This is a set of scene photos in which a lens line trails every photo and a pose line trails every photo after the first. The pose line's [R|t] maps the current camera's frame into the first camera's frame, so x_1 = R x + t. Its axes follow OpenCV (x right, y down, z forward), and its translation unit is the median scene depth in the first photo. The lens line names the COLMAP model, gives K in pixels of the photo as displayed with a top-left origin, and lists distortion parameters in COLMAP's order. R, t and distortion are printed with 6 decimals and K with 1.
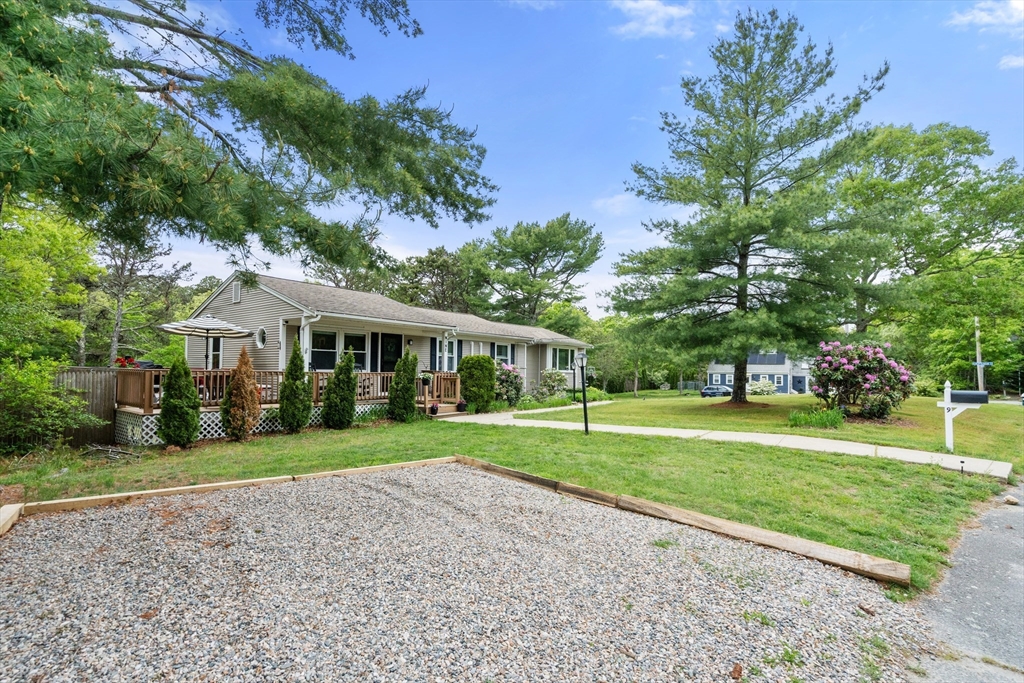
lens RADIAL K [[473.4, 0, 513.8], [0, 473.4, 355.5], [0, 0, 1]] dist [-0.001463, 0.003497]
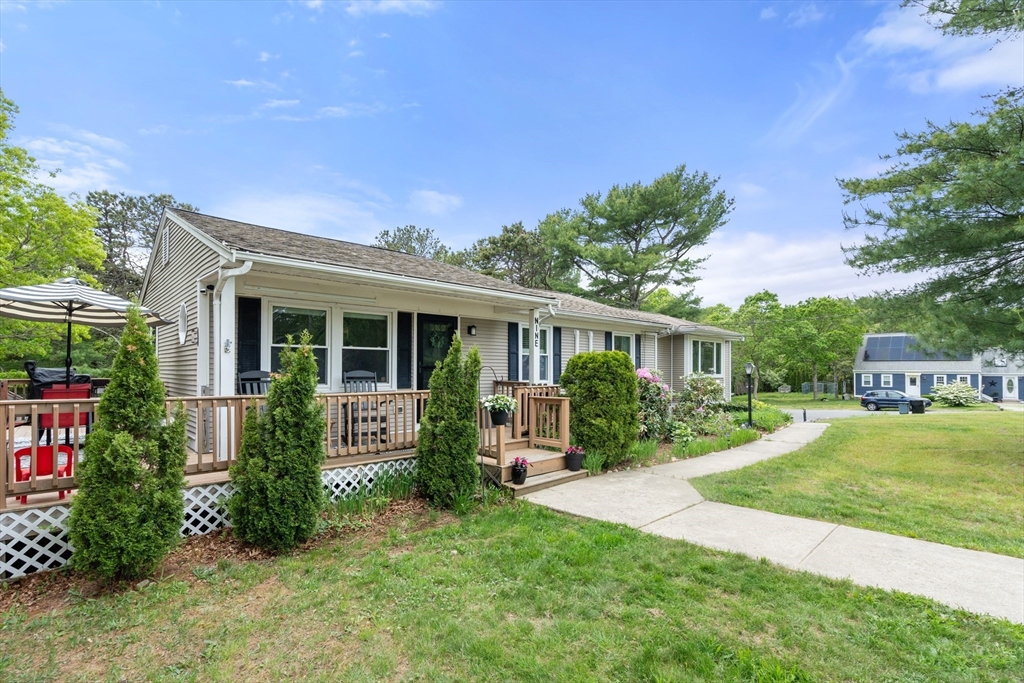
lens RADIAL K [[473.4, 0, 510.9], [0, 473.4, 370.4], [0, 0, 1]] dist [-0.001463, 0.003497]
pose [[0.986159, -0.008568, -0.165580, -0.064952], [0.014018, 0.999397, 0.031775, 0.001165], [0.165208, -0.033657, 0.985684, 0.361855]]
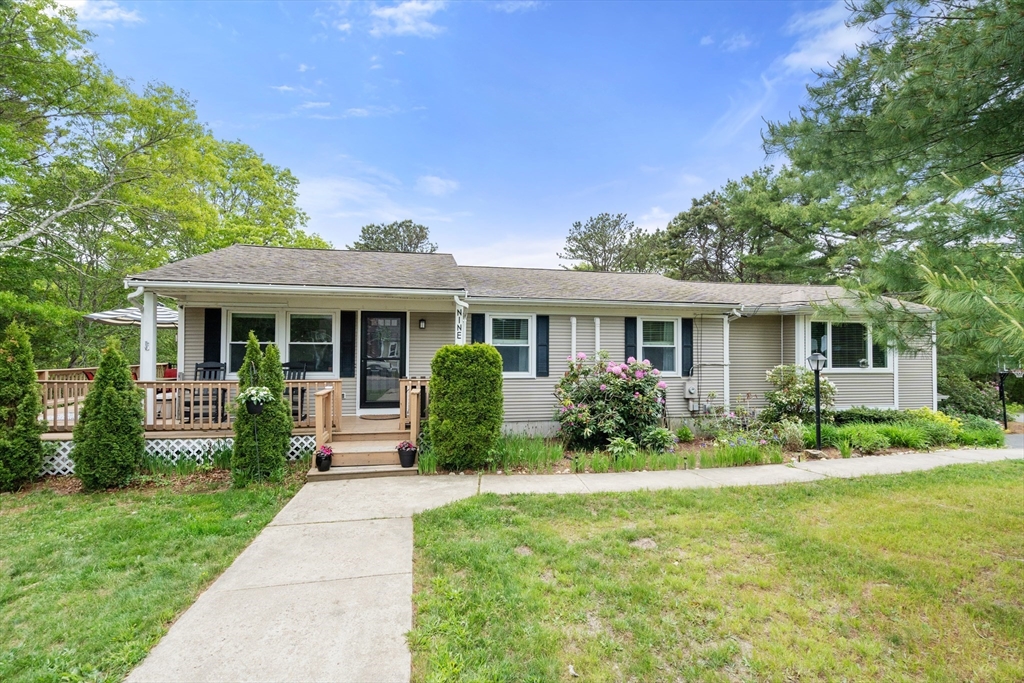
lens RADIAL K [[473.4, 0, 520.0], [0, 473.4, 344.2], [0, 0, 1]] dist [-0.001463, 0.003497]
pose [[0.759378, -0.019068, -0.650371, 0.197121], [0.024046, 0.999710, -0.001233, 0.000251], [0.650206, -0.014703, 0.759616, 0.498362]]
